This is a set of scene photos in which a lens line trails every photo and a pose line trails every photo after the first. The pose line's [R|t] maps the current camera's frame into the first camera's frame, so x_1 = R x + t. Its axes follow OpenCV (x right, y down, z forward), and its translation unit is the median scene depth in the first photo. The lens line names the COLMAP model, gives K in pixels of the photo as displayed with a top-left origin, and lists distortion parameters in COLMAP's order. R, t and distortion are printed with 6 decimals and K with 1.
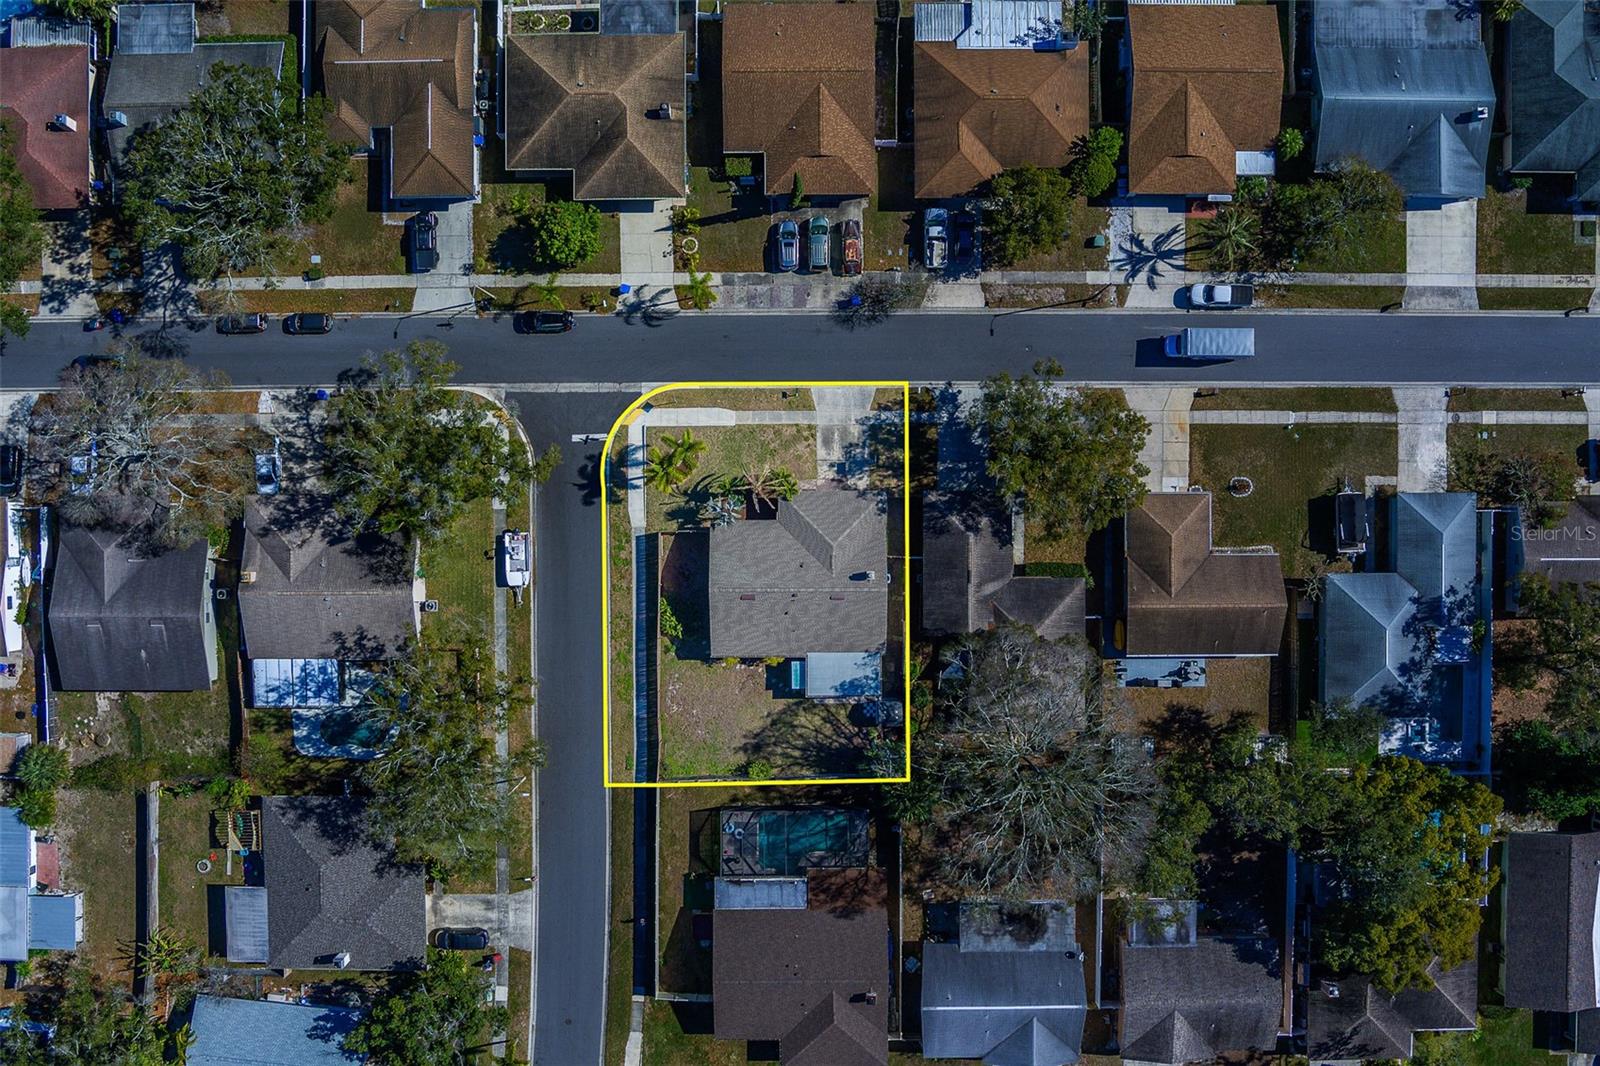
lens RADIAL K [[1309.4, 0, 797.8], [0, 1309.4, 557.9], [0, 0, 1]] dist [-0.057657, 0.003086]
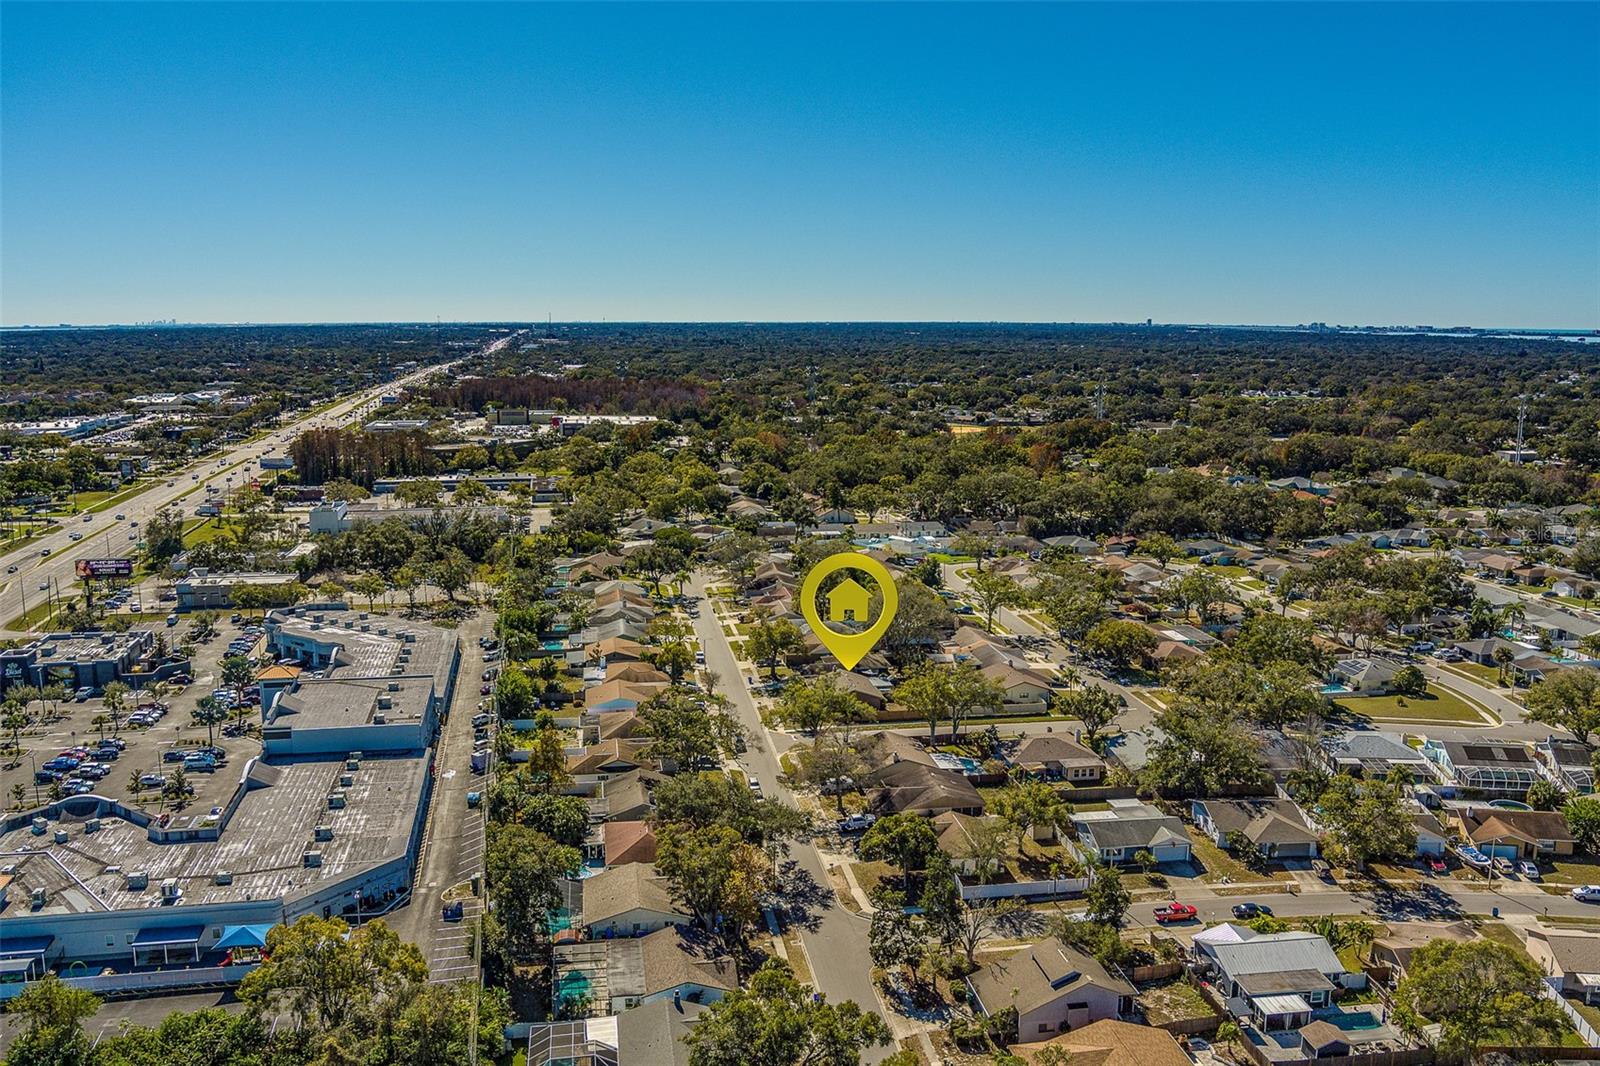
lens RADIAL K [[1381.0, 0, 773.9], [0, 1381.0, 530.9], [0, 0, 1]] dist [-0.067936, 0.011164]
pose [[-0.135377, -0.154282, 0.978708, -2.229264], [0.990283, -0.052791, 0.128657, -0.385315], [0.031817, 0.986616, 0.159929, 0.338296]]
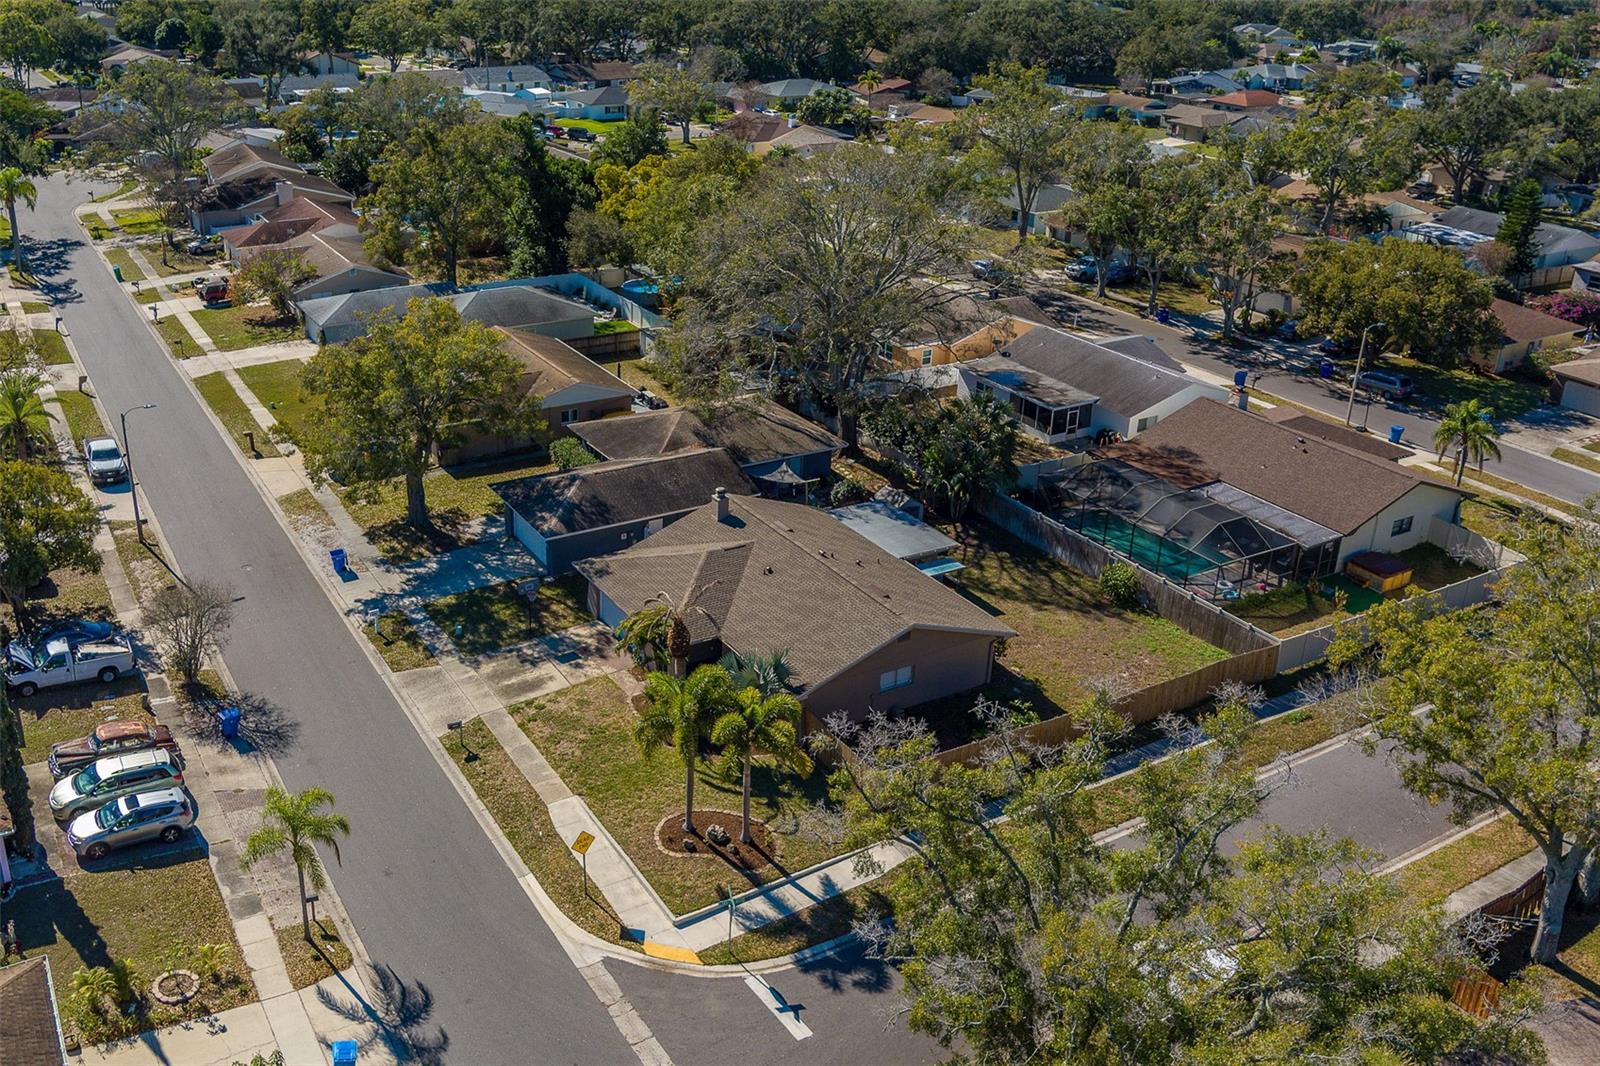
lens RADIAL K [[1386.1, 0, 683.2], [0, 1386.1, 485.7], [0, 0, 1]] dist [-0.005480, -0.120728]
pose [[-0.482716, -0.340974, 0.806674, -0.406097], [0.875680, -0.201647, 0.438775, -0.254091], [0.013052, 0.918191, 0.395922, 0.722361]]
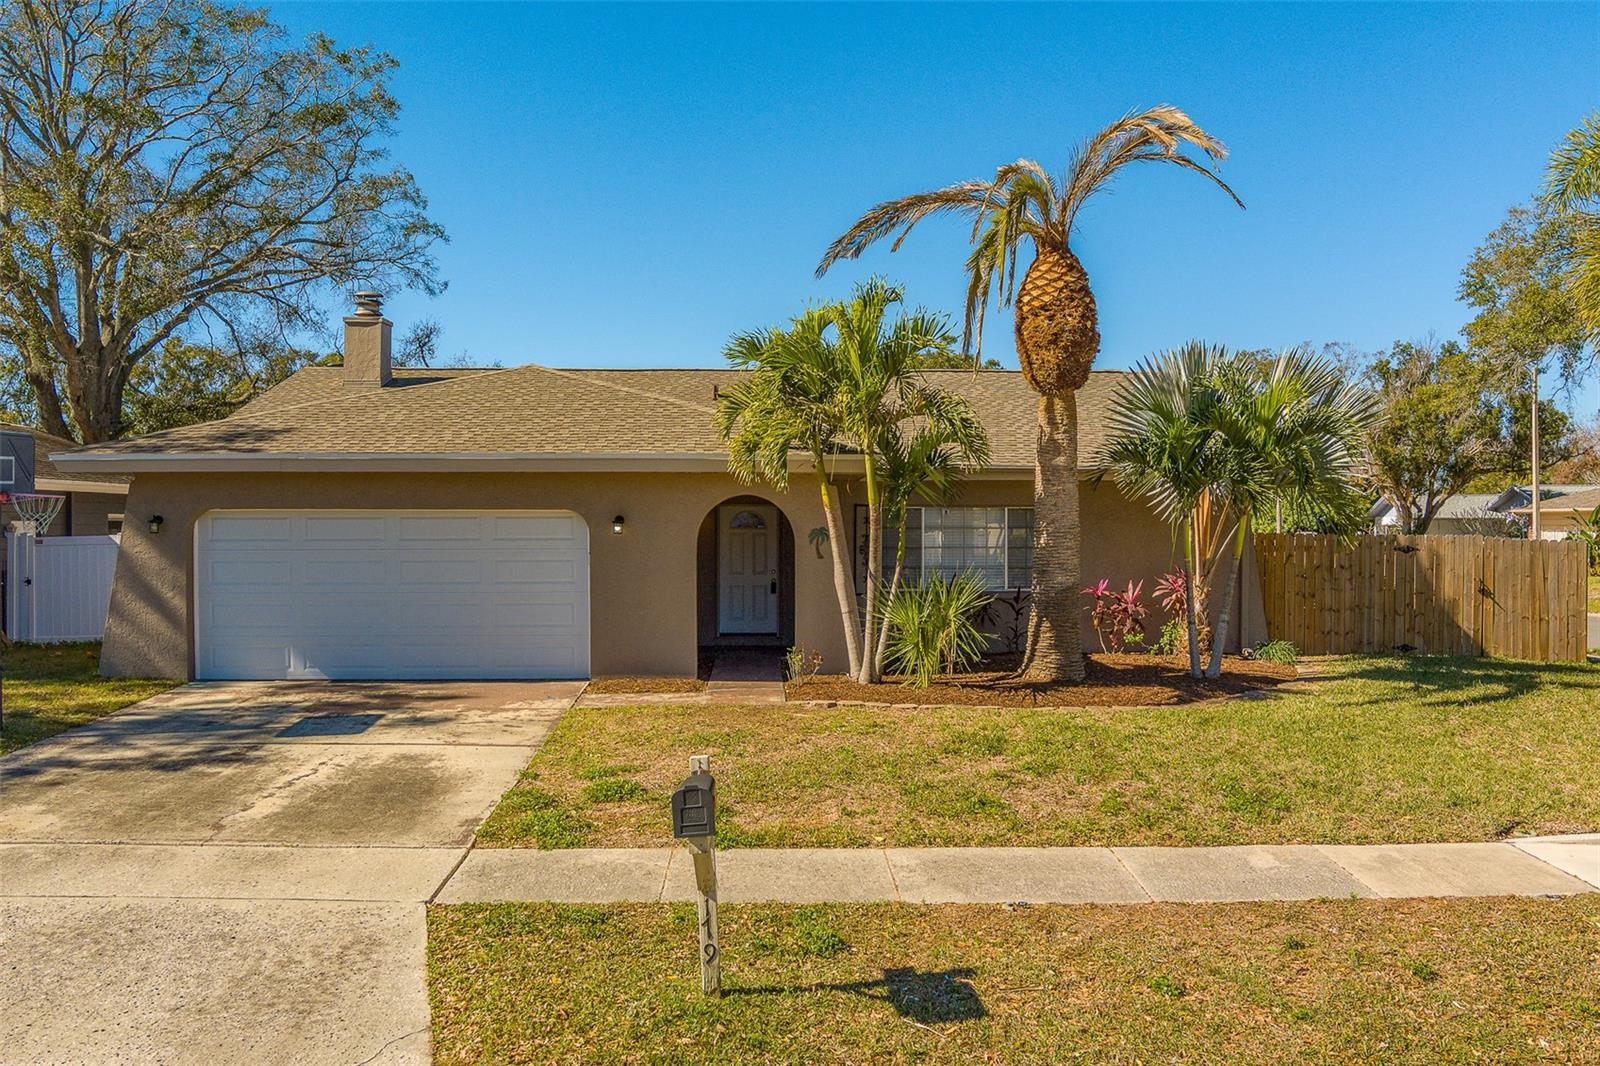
lens RADIAL K [[1381.0, 0, 773.9], [0, 1381.0, 530.9], [0, 0, 1]] dist [-0.067936, 0.011164]
pose [[-0.999910, 0.005509, -0.012217, -0.002715], [-0.012357, -0.026237, 0.999579, -0.182370], [0.005186, 0.999641, 0.026302, 0.981103]]
